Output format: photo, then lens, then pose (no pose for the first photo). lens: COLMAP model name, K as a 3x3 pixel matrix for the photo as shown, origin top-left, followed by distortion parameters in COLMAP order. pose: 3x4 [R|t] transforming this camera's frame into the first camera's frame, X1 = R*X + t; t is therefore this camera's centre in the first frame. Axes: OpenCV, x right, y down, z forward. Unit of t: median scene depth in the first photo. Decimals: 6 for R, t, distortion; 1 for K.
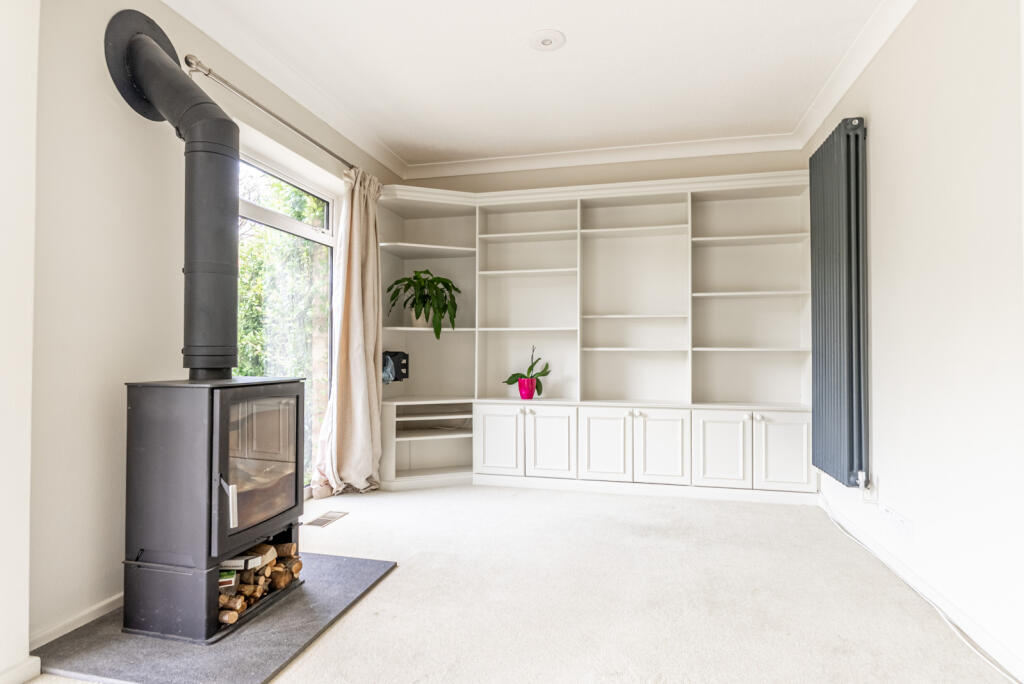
lens RADIAL K [[525.9, 0, 511.1], [0, 525.9, 343.2], [0, 0, 1]] dist [0.003807, 0.000519]
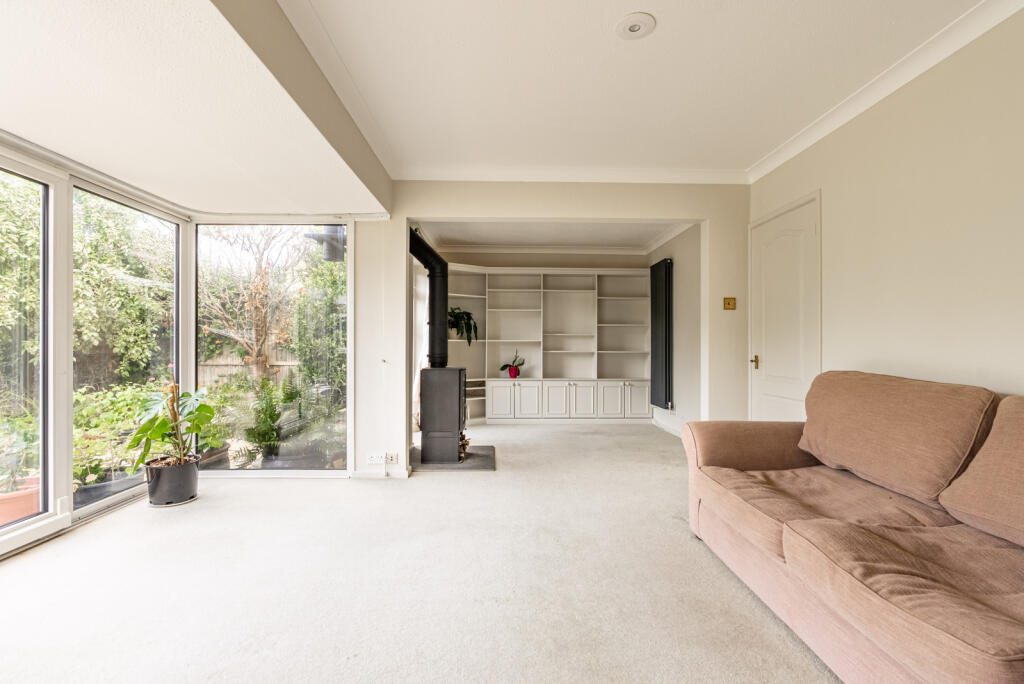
lens RADIAL K [[474.0, 0, 512.4], [0, 474.0, 344.6], [0, 0, 1]] dist [-0.001261, -0.000020]
pose [[0.967926, 0.002164, 0.251227, -0.411148], [-0.004879, 0.999936, 0.010185, -0.030934], [-0.251189, -0.011084, 0.967874, -0.650256]]
